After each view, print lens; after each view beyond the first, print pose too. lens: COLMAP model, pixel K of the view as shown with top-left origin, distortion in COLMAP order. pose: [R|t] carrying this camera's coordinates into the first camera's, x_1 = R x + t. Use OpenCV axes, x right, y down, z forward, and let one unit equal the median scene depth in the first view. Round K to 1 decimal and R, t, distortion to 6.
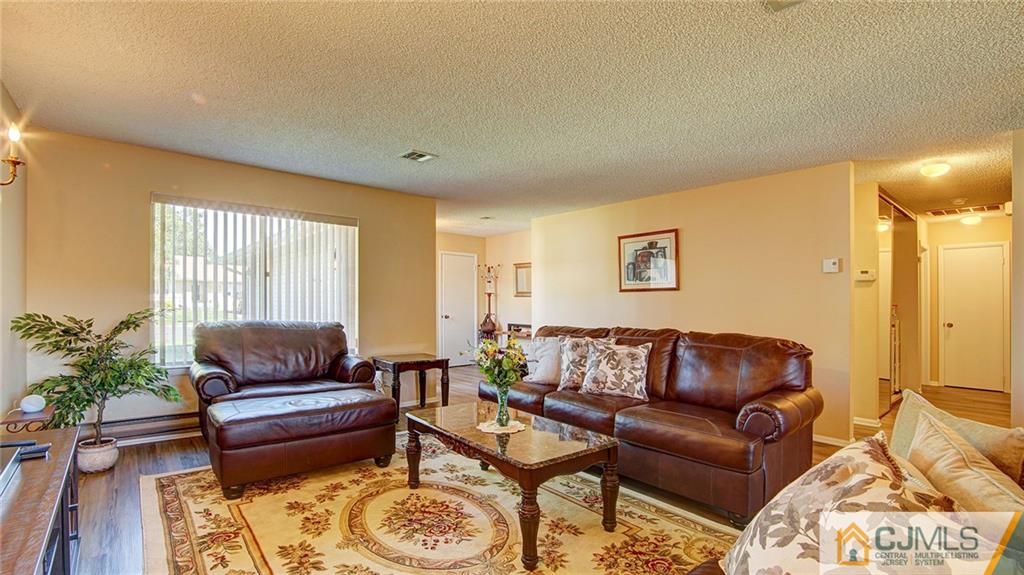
lens RADIAL K [[461.6, 0, 512.0], [0, 461.6, 287.5], [0, 0, 1]] dist [-0.063061, 0.016403]
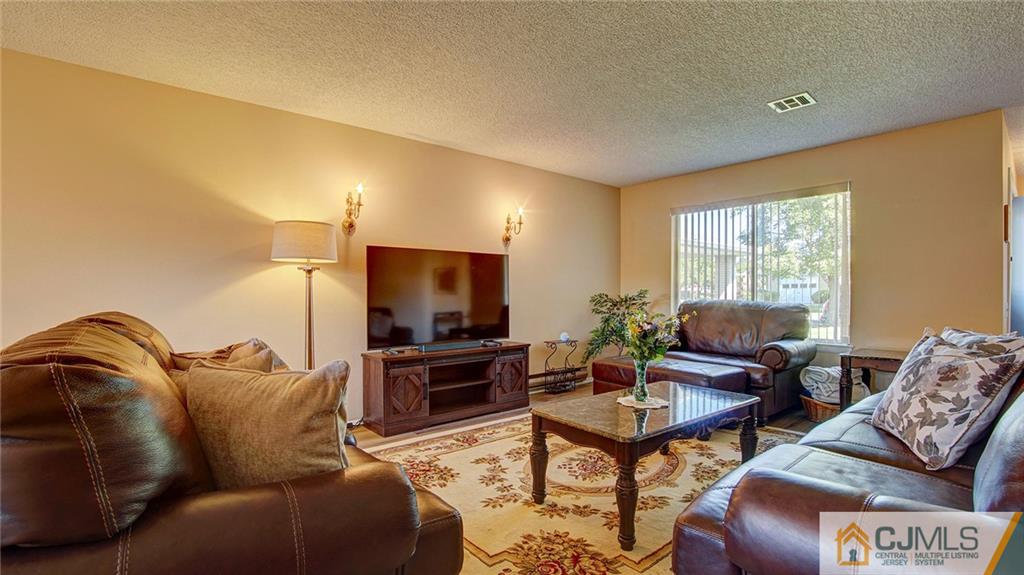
lens RADIAL K [[461.6, 0, 512.0], [0, 461.6, 287.5], [0, 0, 1]] dist [-0.063061, 0.016403]
pose [[-0.019539, -0.024541, -0.999508, 1.002655], [0.044818, 0.998672, -0.025397, 0.077542], [0.998804, -0.045293, -0.018413, 0.797859]]
